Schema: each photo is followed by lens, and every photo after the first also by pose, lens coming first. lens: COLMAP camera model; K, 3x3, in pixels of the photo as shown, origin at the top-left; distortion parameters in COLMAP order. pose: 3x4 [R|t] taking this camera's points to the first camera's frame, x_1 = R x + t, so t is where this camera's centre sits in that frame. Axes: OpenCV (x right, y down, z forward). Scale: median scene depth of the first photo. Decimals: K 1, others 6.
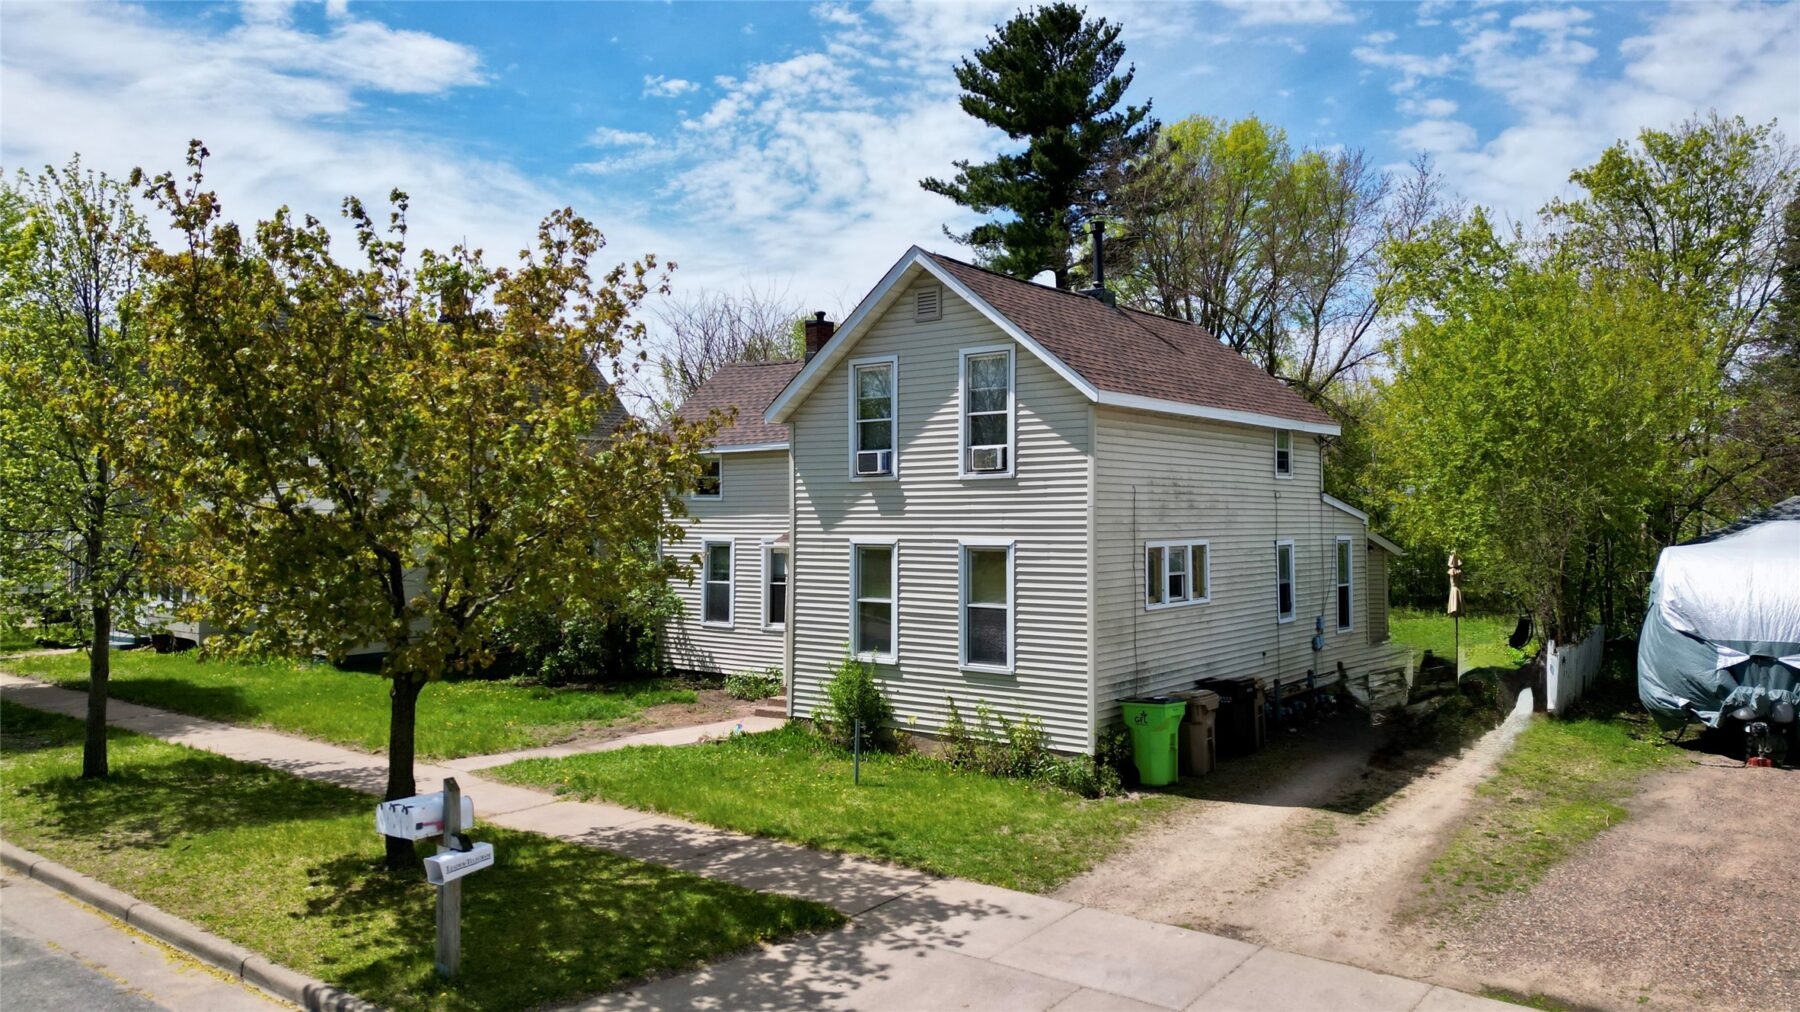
lens RADIAL K [[1247.2, 0, 877.2], [0, 1247.2, 507.5], [0, 0, 1]] dist [0.043664, -0.001167]
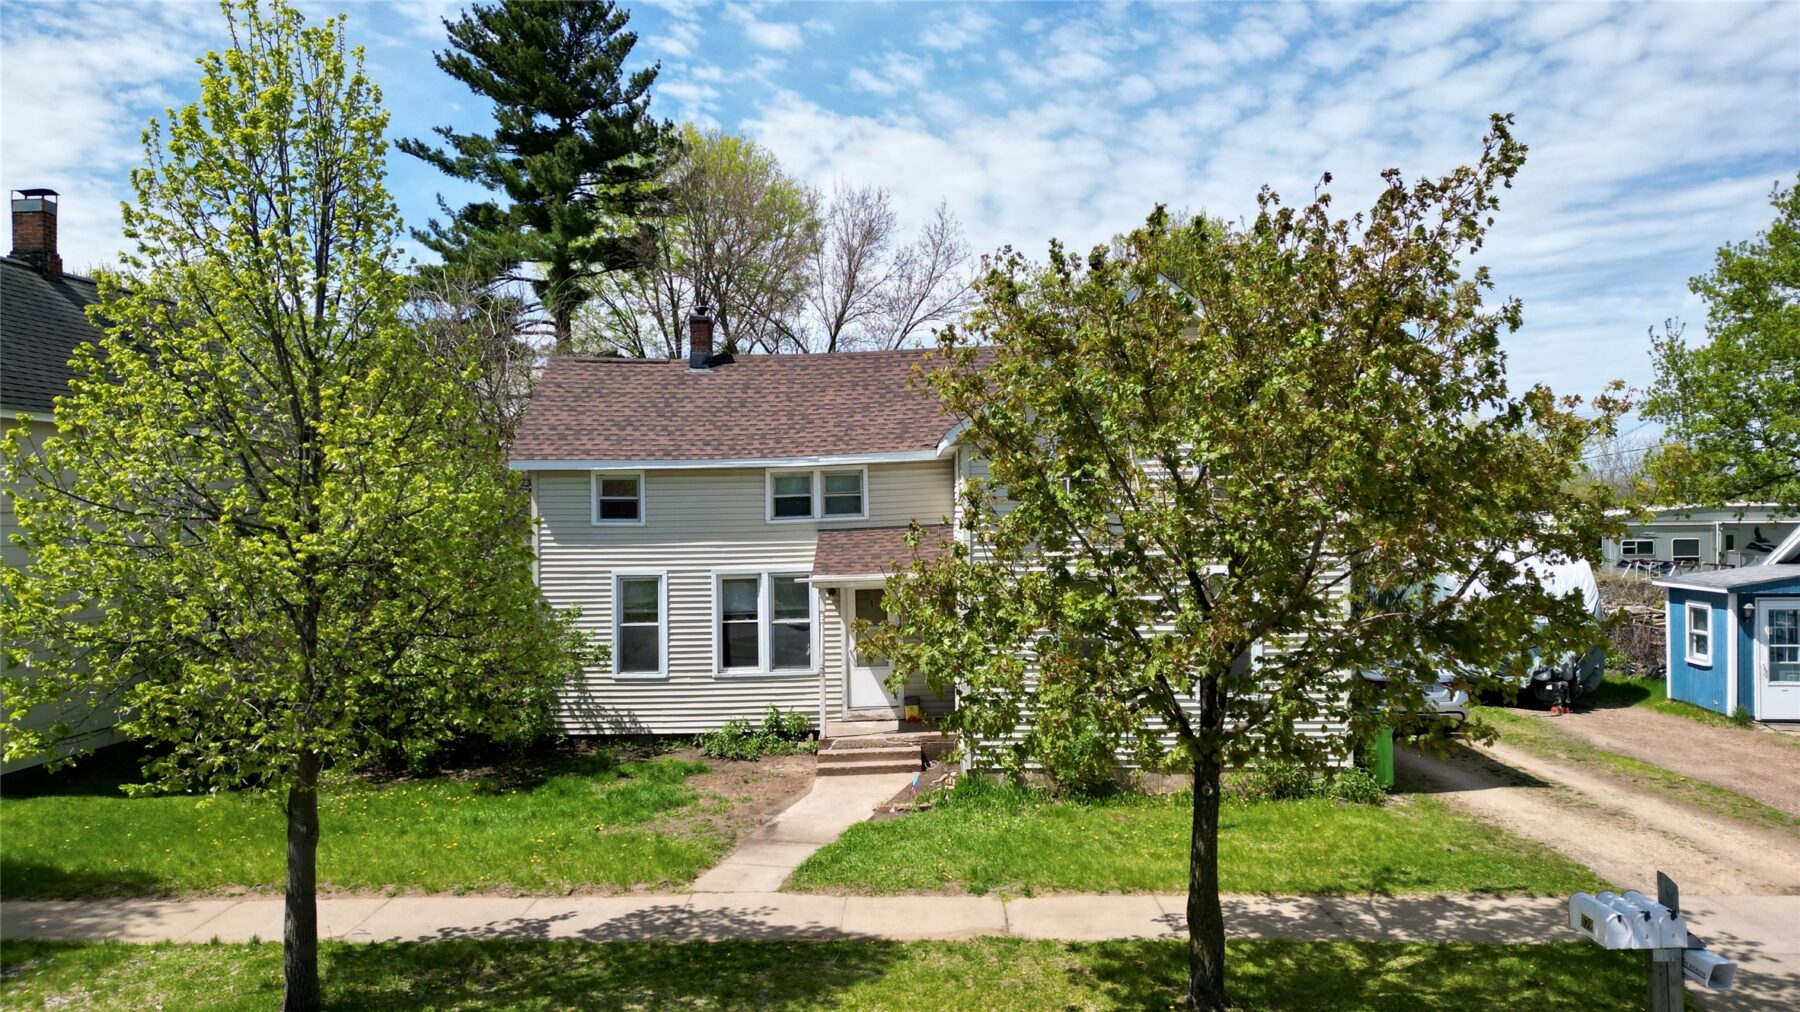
lens RADIAL K [[1255.0, 0, 900.0], [0, 1255.0, 506.0], [0, 0, 1]] dist [0.051489, -0.044136]
pose [[0.793354, -0.002549, 0.608755, -0.695844], [0.004969, 0.999985, -0.002288, -0.021618], [-0.608740, 0.004841, 0.793355, 0.327920]]
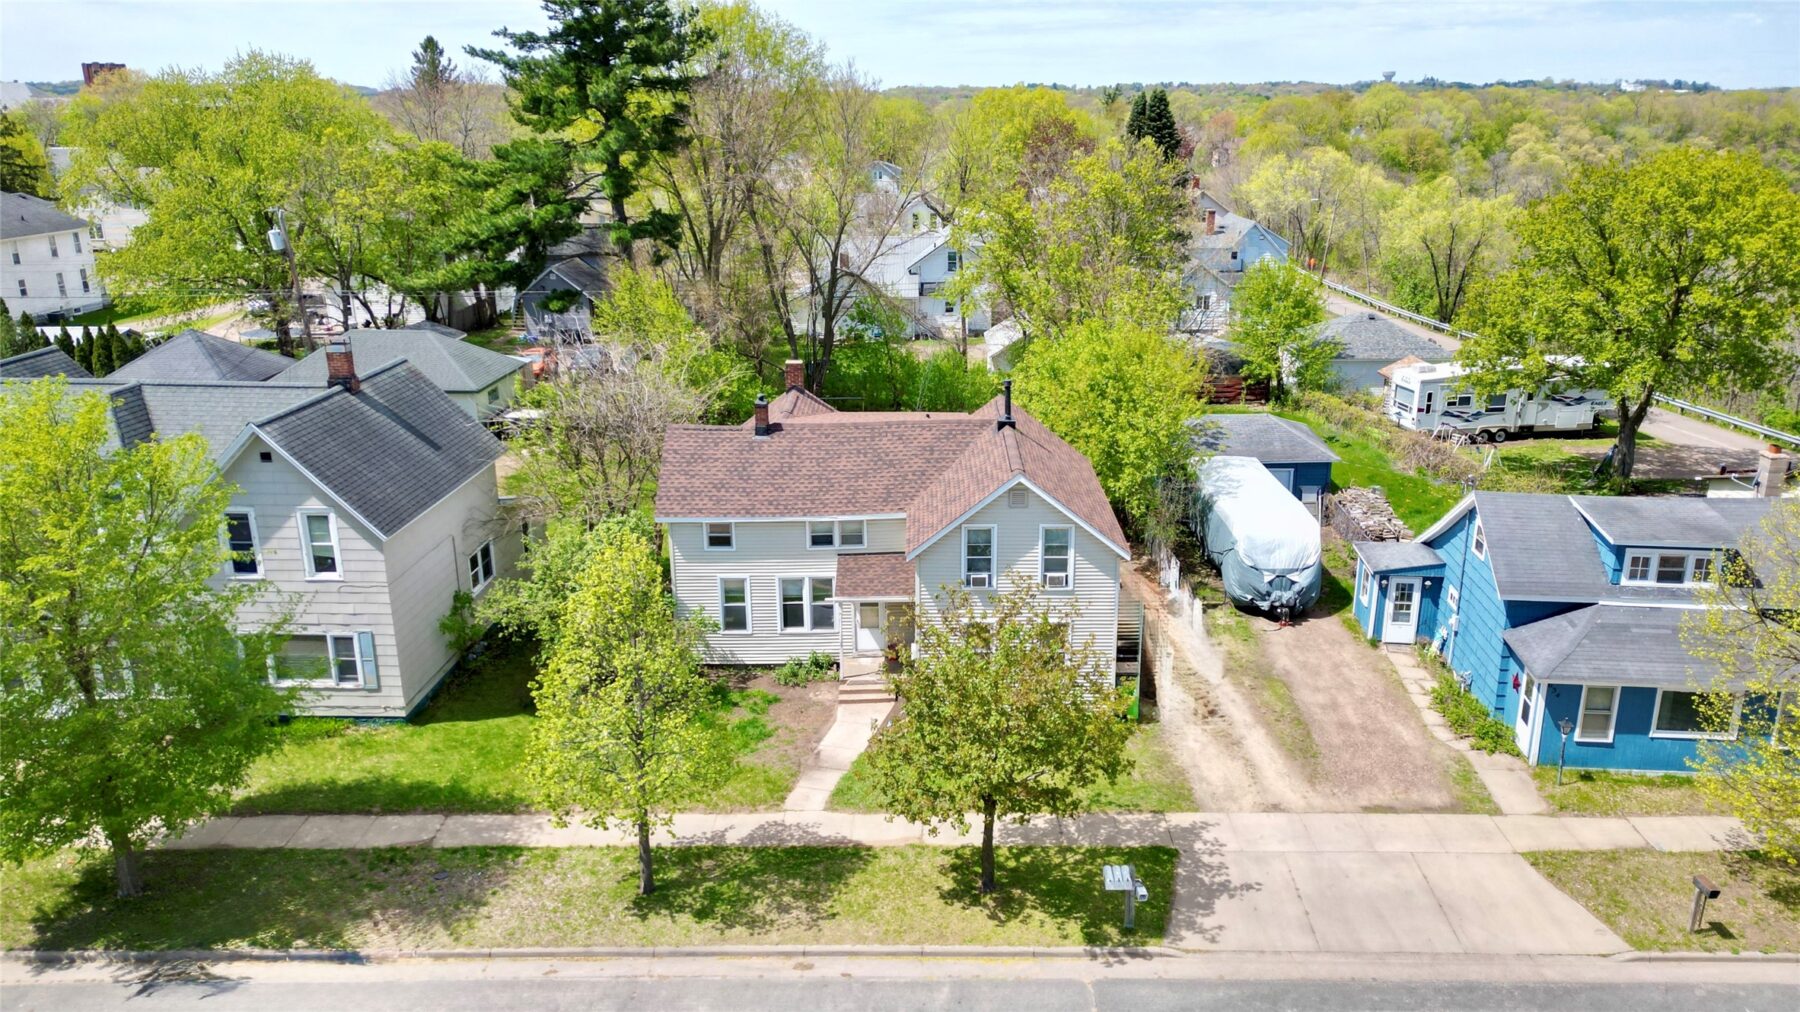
lens RADIAL K [[1297.3, 0, 952.4], [0, 1297.3, 504.8], [0, 0, 1]] dist [0.054509, -0.056154]
pose [[0.778101, -0.184846, 0.600325, -1.124190], [-0.007086, 0.953077, 0.302646, -0.698405], [-0.628099, -0.239743, 0.740281, -0.317421]]
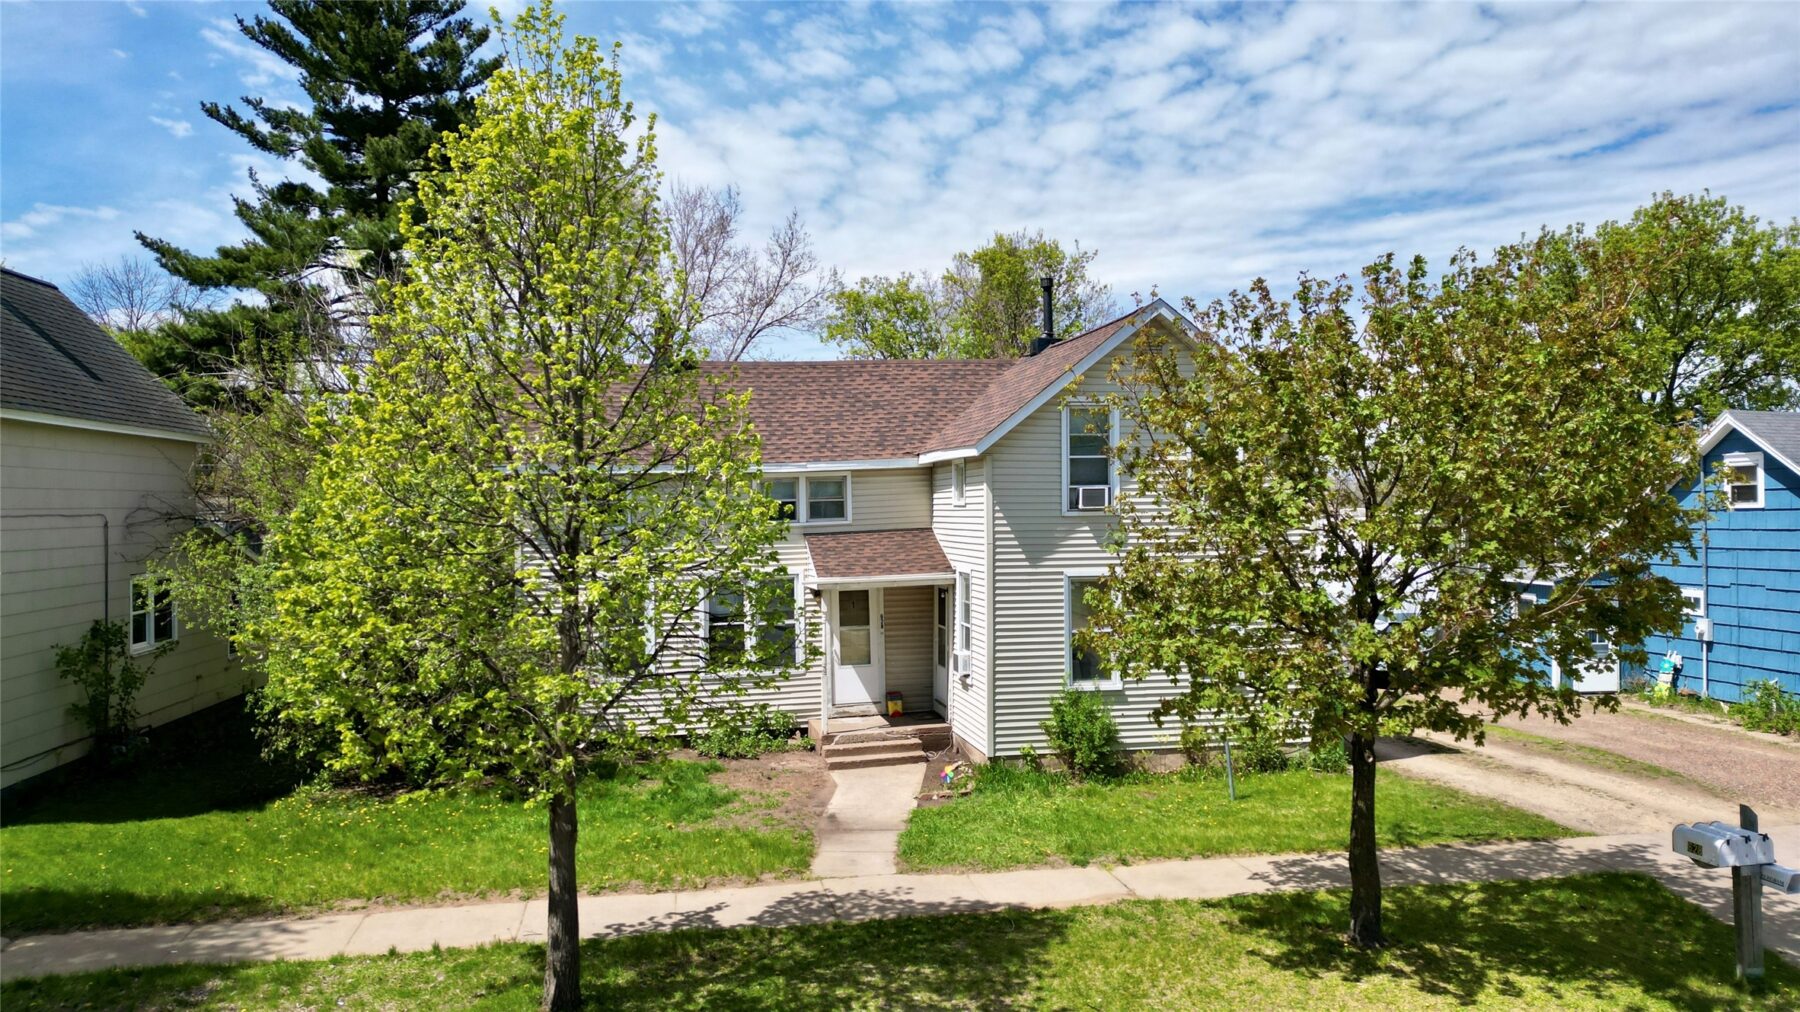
lens RADIAL K [[1245.0, 0, 898.9], [0, 1245.0, 579.2], [0, 0, 1]] dist [0.073494, -0.092988]
pose [[0.650526, -0.044299, 0.758191, -0.889490], [0.002715, 0.998427, 0.056006, -0.026226], [-0.759479, -0.034375, 0.649622, 0.454728]]
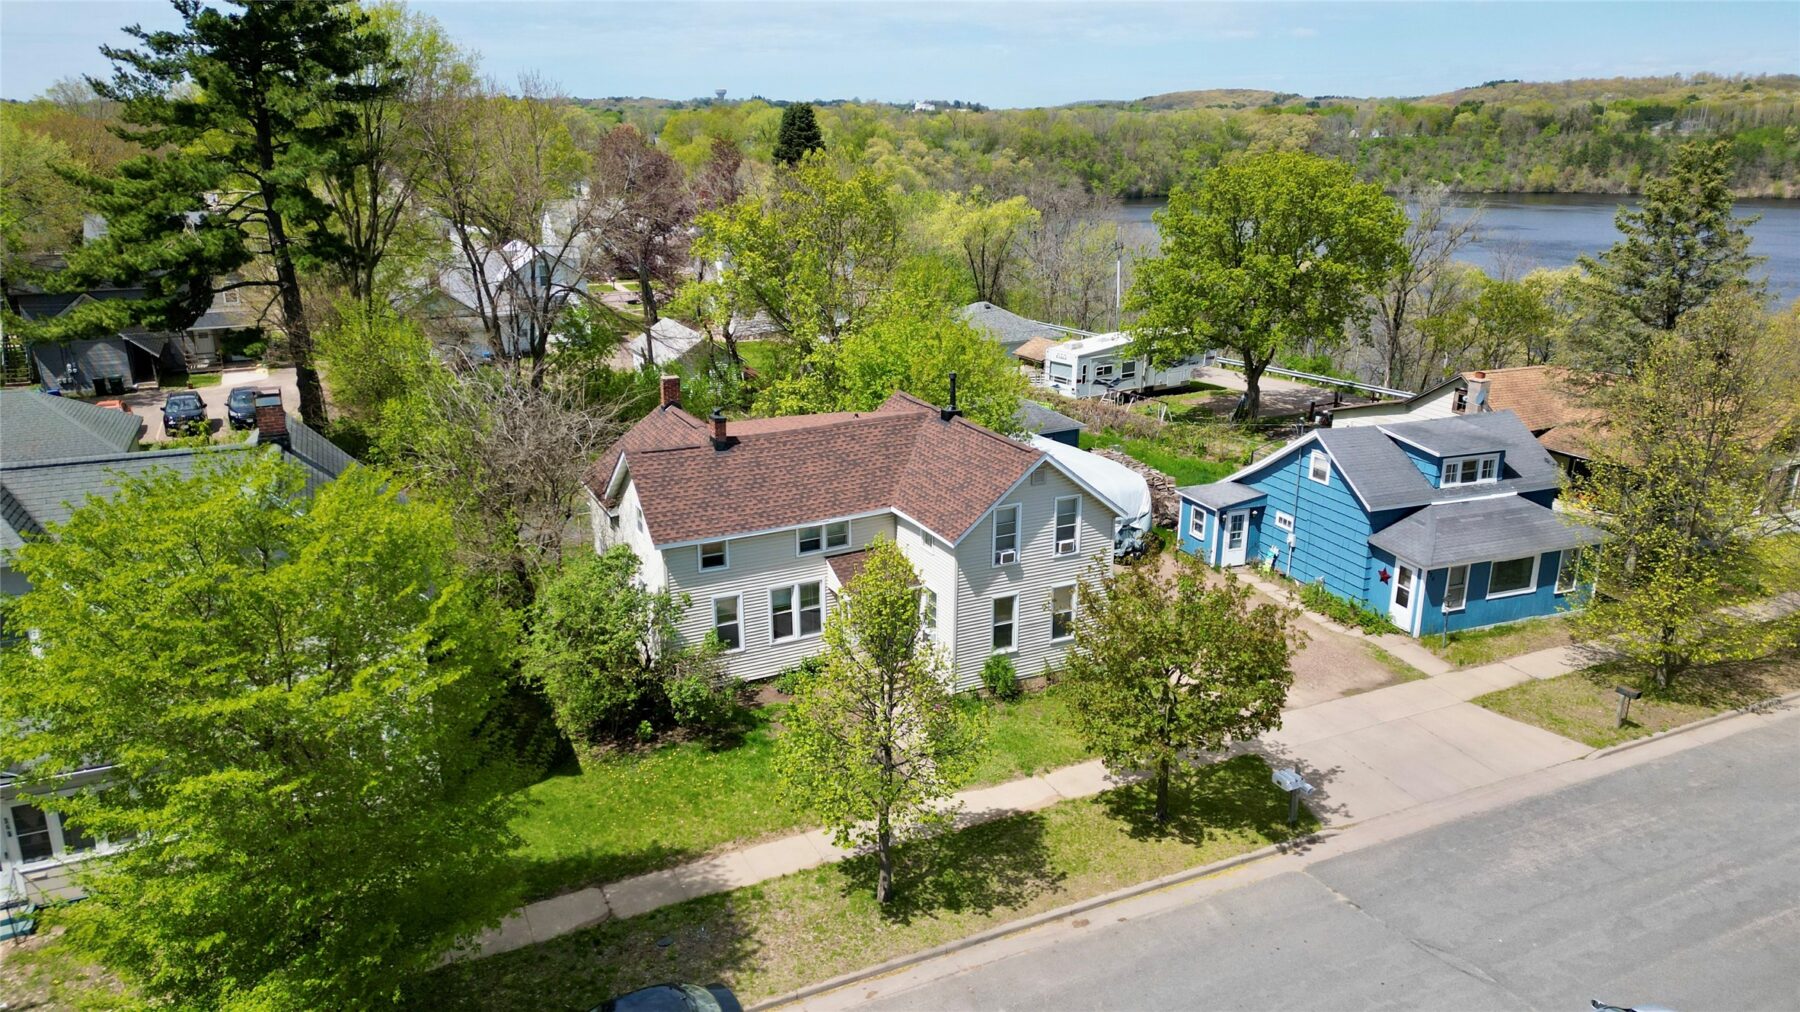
lens RADIAL K [[1255.0, 0, 900.0], [0, 1255.0, 506.0], [0, 0, 1]] dist [0.051489, -0.044136]
pose [[0.433229, -0.265707, 0.861227, -1.709895], [-0.008153, 0.954362, 0.298542, -0.682856], [-0.901247, -0.136359, 0.411291, 0.370264]]
